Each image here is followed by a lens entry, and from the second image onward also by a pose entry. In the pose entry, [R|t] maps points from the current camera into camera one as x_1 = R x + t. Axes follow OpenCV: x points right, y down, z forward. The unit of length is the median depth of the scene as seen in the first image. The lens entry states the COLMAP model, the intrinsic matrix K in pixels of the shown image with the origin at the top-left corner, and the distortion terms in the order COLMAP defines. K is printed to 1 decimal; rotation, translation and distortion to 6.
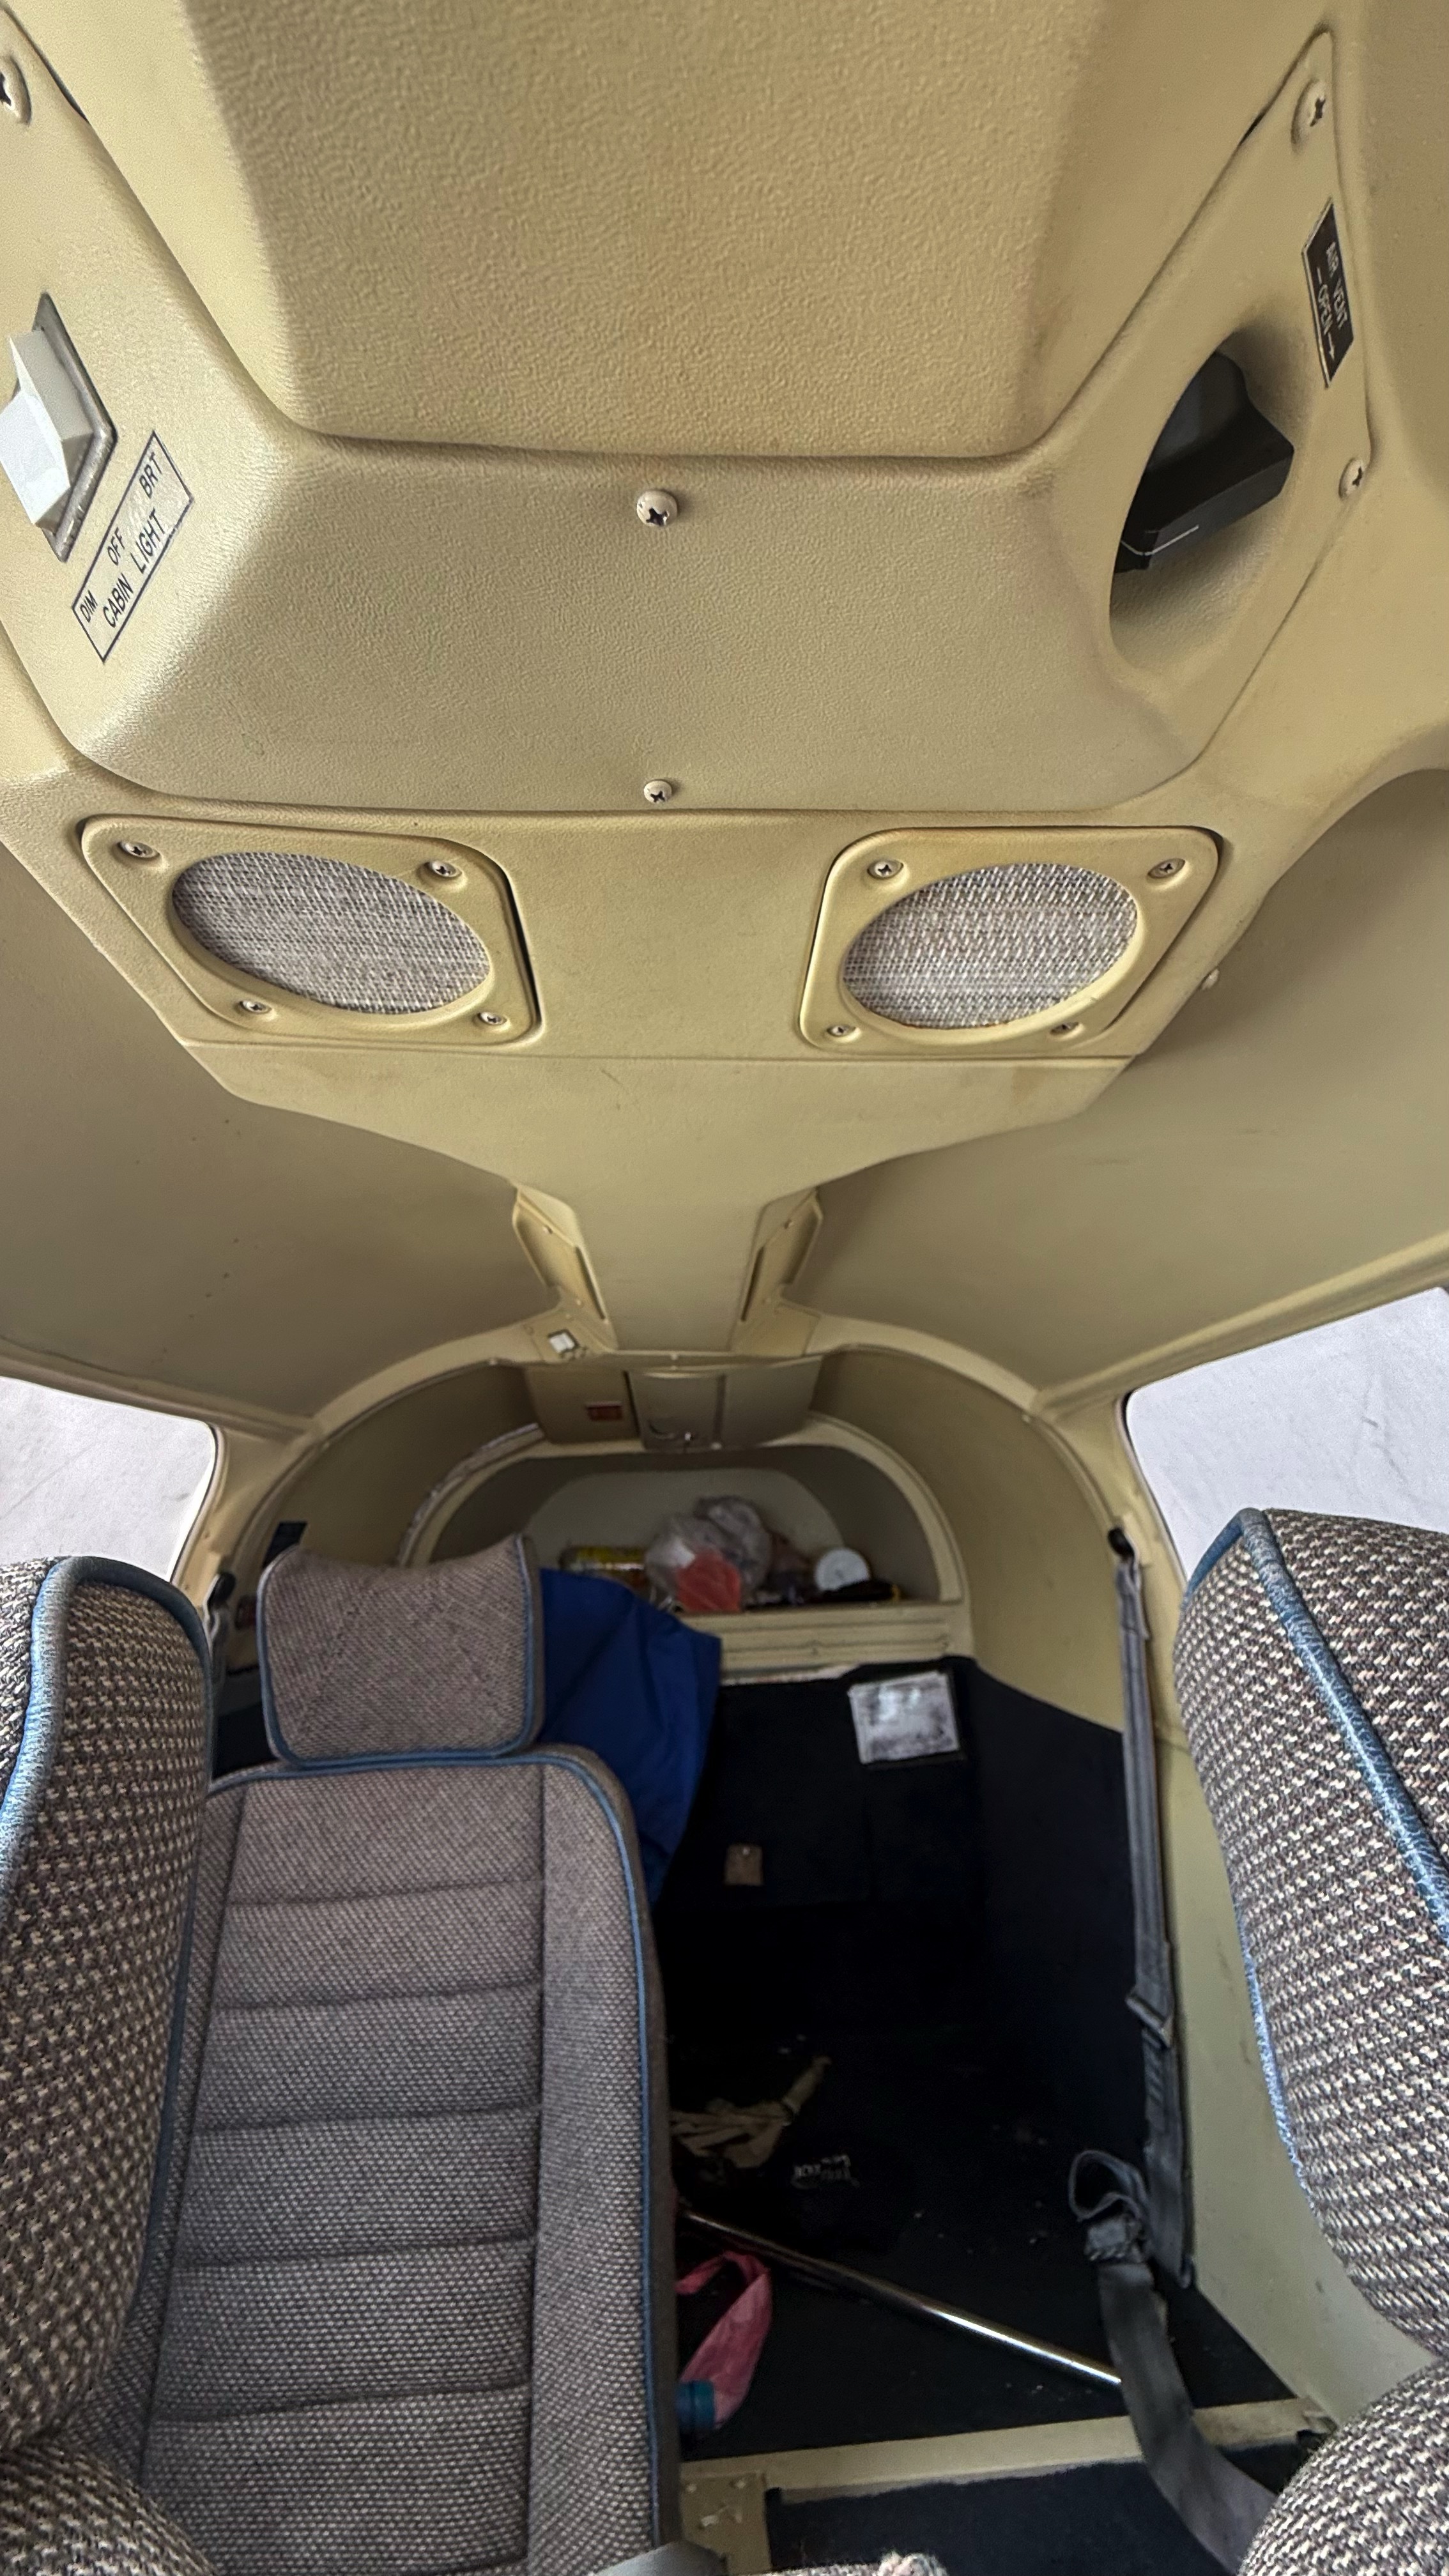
lens RADIAL K [[1024.5, 0, 719.1], [0, 1024.5, 1285.6], [0, 0, 1]] dist [0.000671, 0.000267]
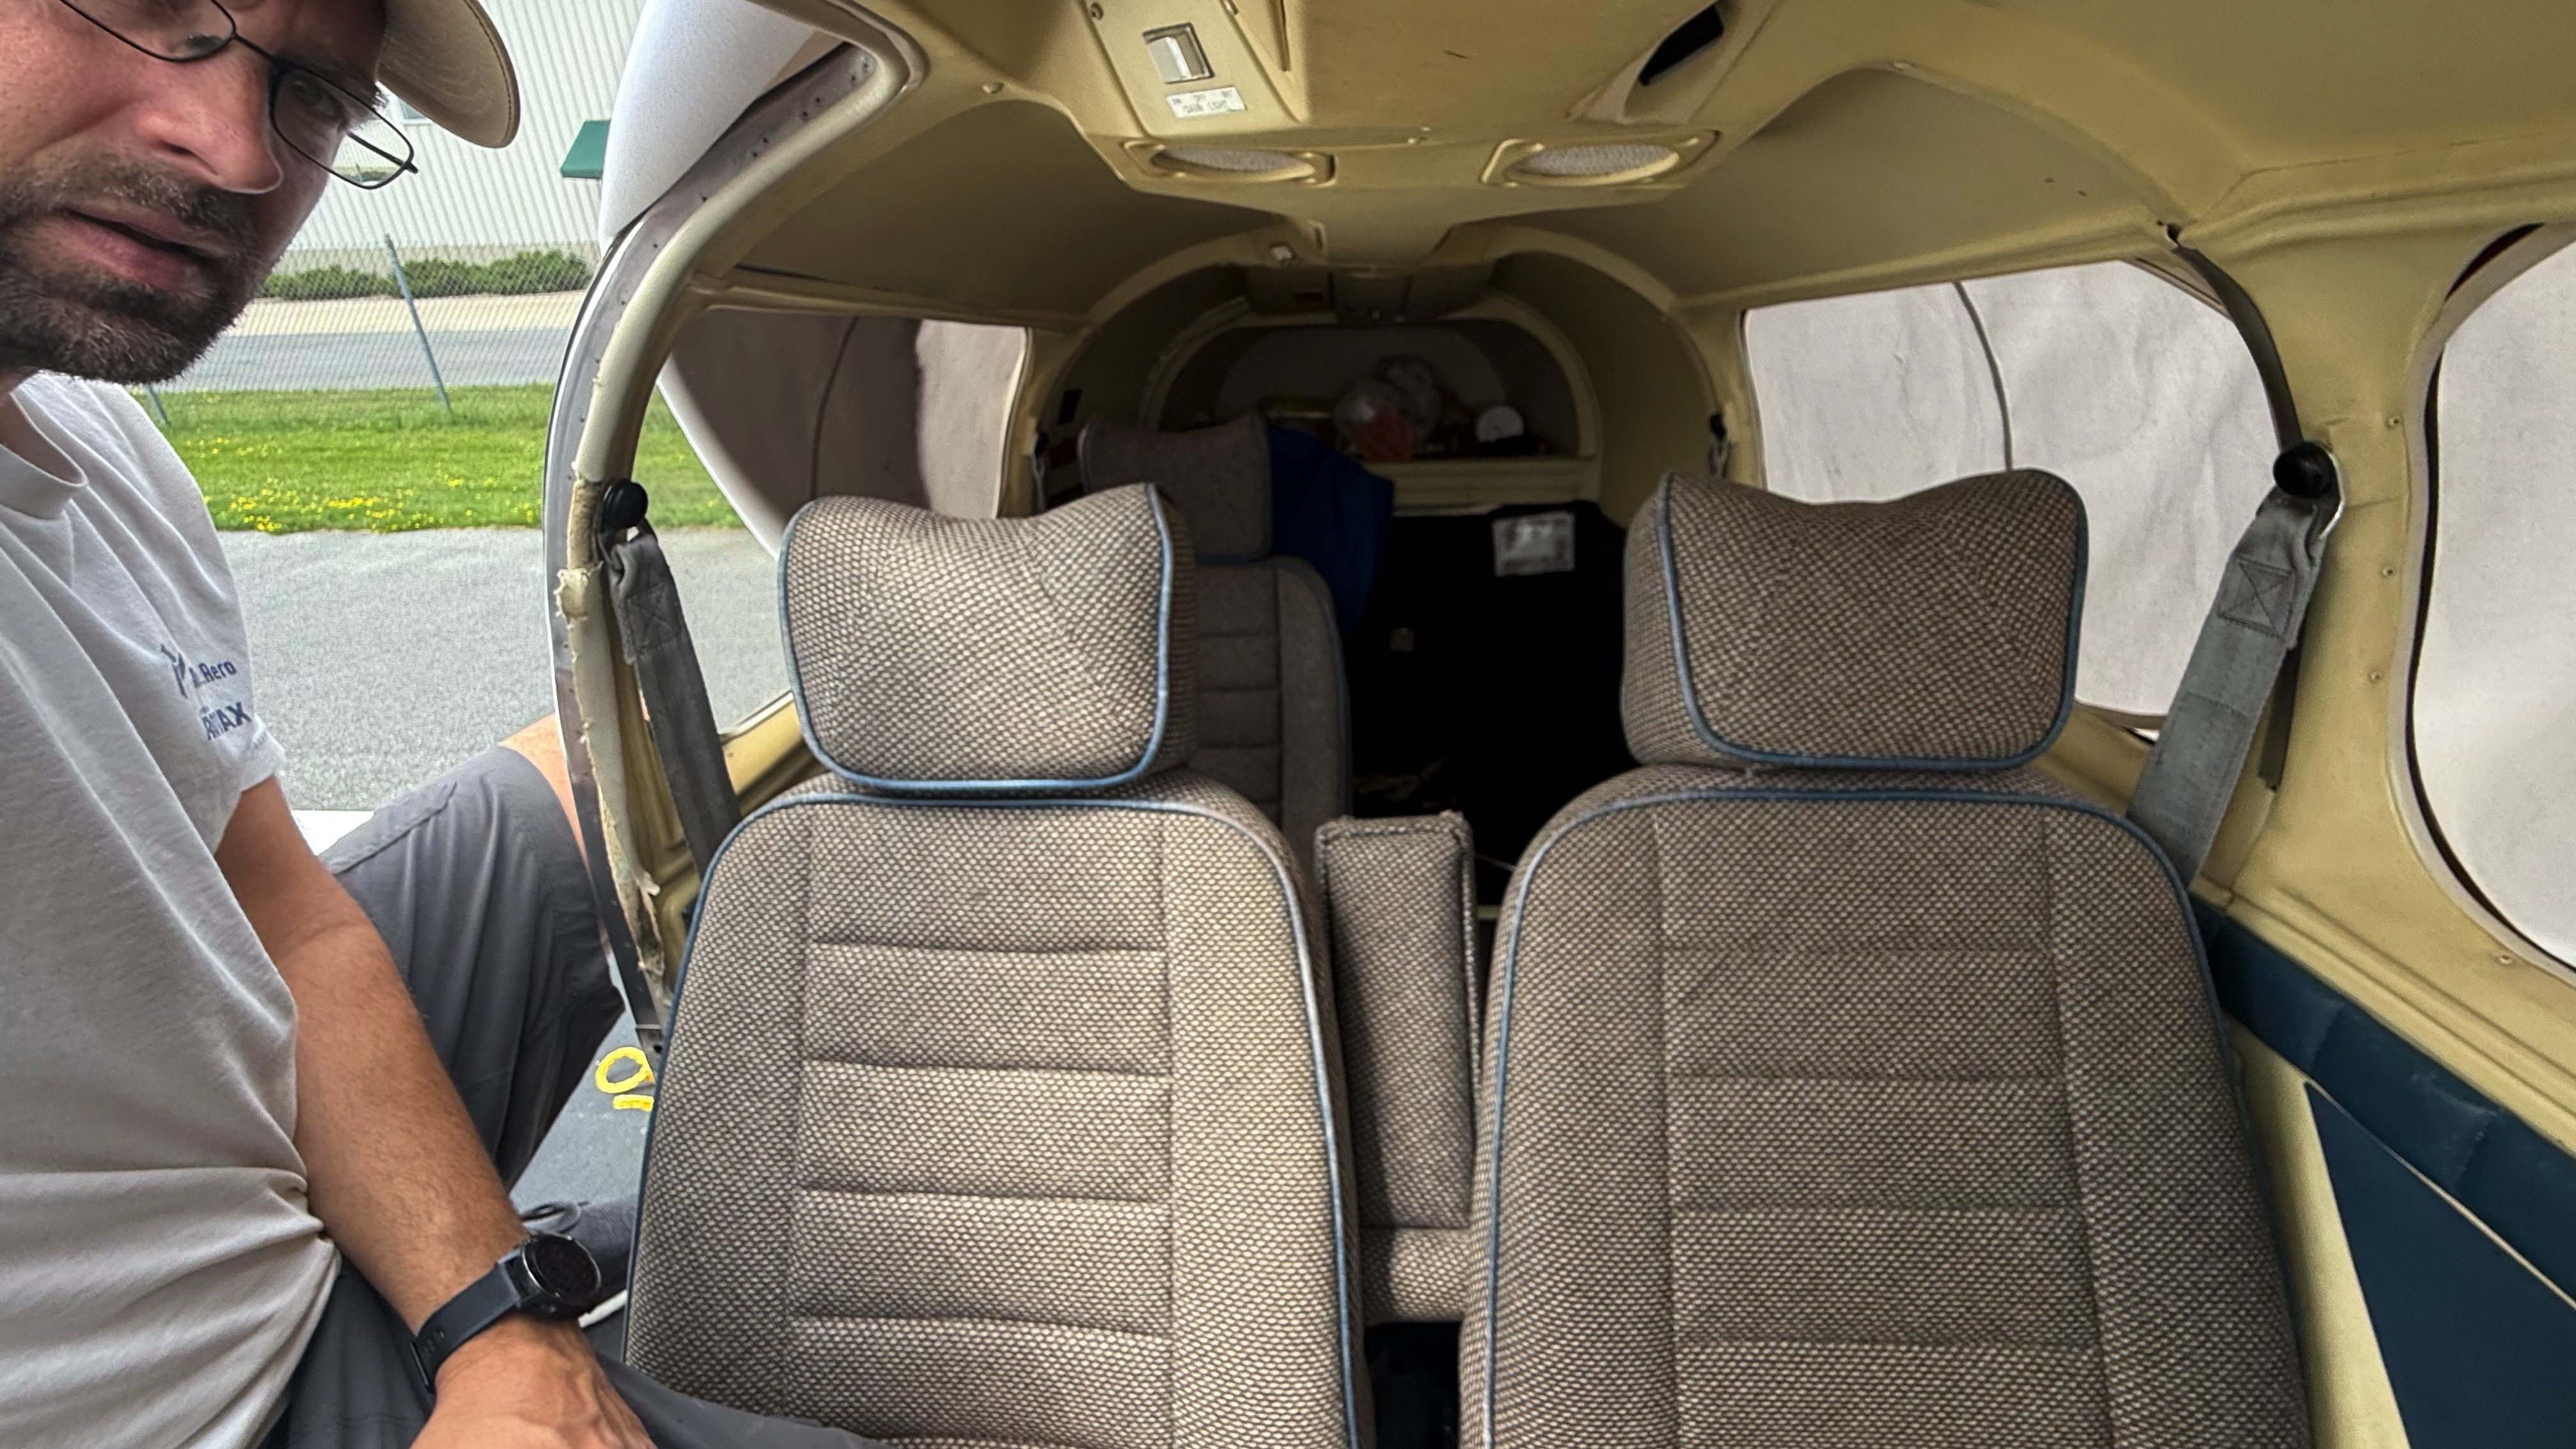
lens RADIAL K [[1024.5, 0, 1280.5], [0, 1024.5, 706.8], [0, 0, 1]] dist [0.000671, 0.000267]
pose [[0.994965, 0.051026, -0.086263, -0.016303], [0.003434, 0.842838, 0.538157, -0.108583], [0.100166, -0.535744, 0.838419, -0.236610]]
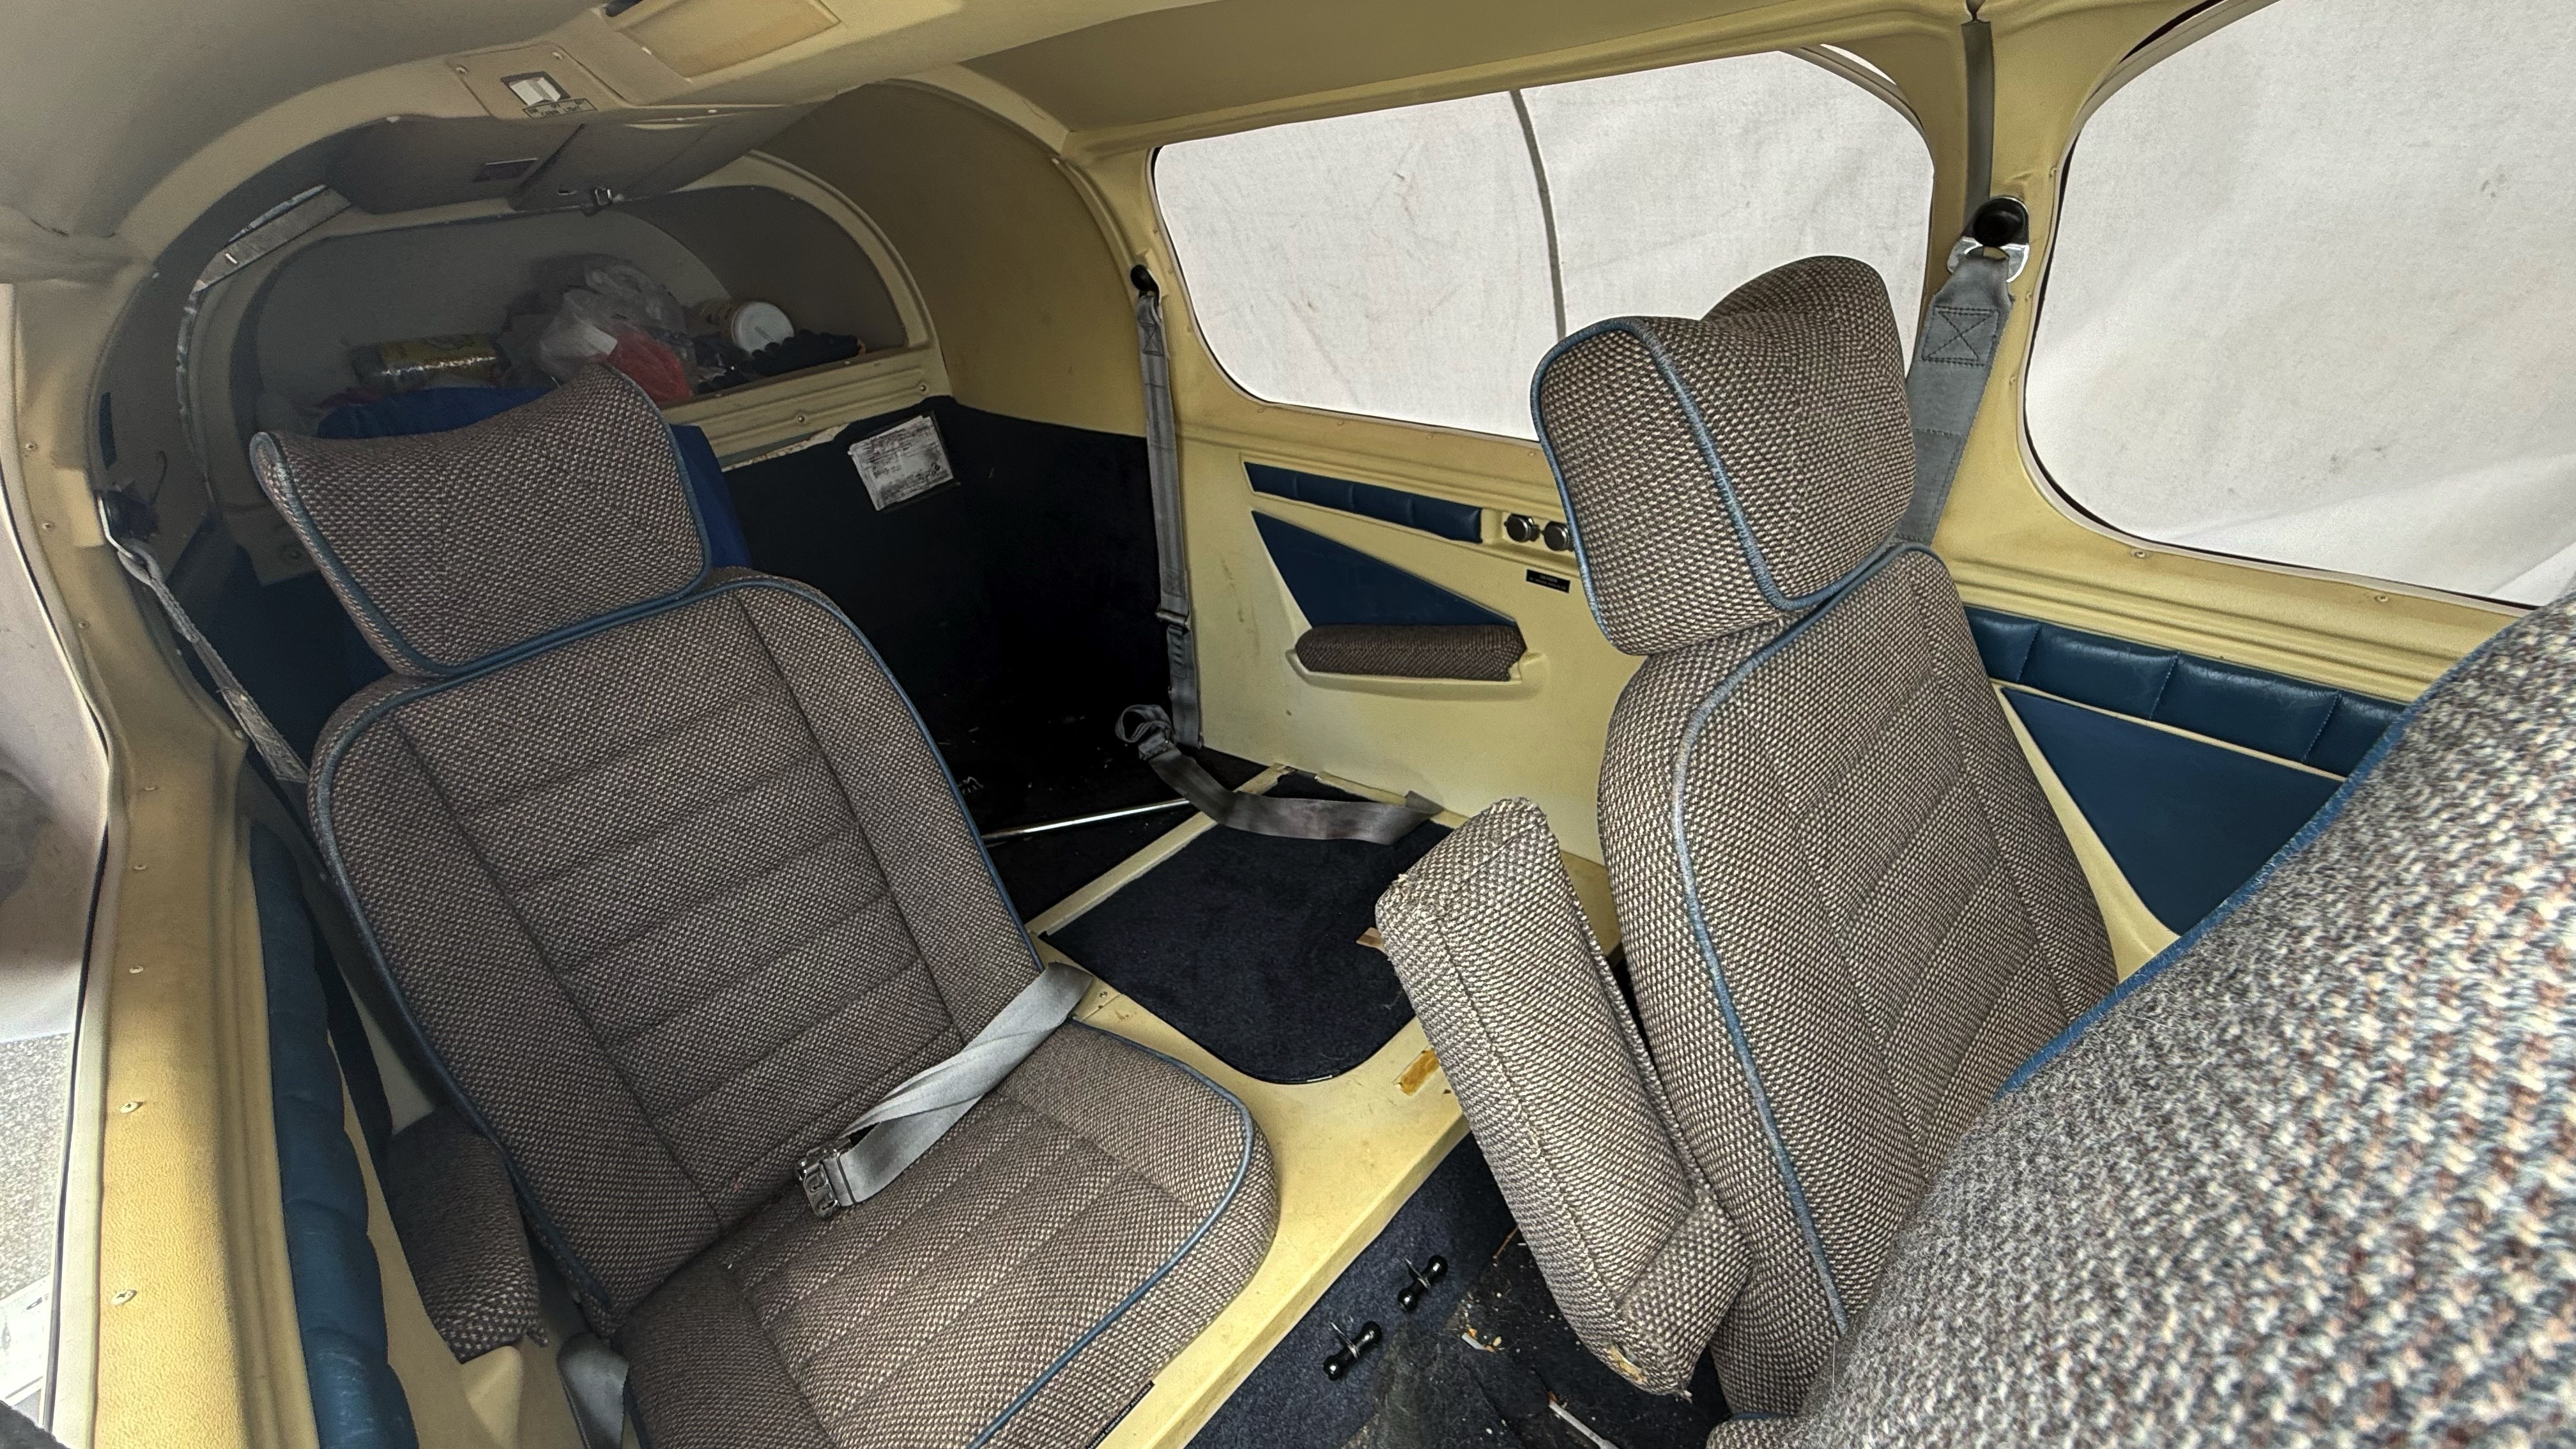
lens RADIAL K [[1024.5, 0, 1272.8], [0, 1024.5, 710.6], [0, 0, 1]] dist [0.000671, 0.000267]
pose [[0.743060, -0.362583, 0.562491, -0.248166], [-0.074386, 0.790554, 0.607858, -0.058495], [-0.665078, -0.493516, 0.560457, 0.016154]]
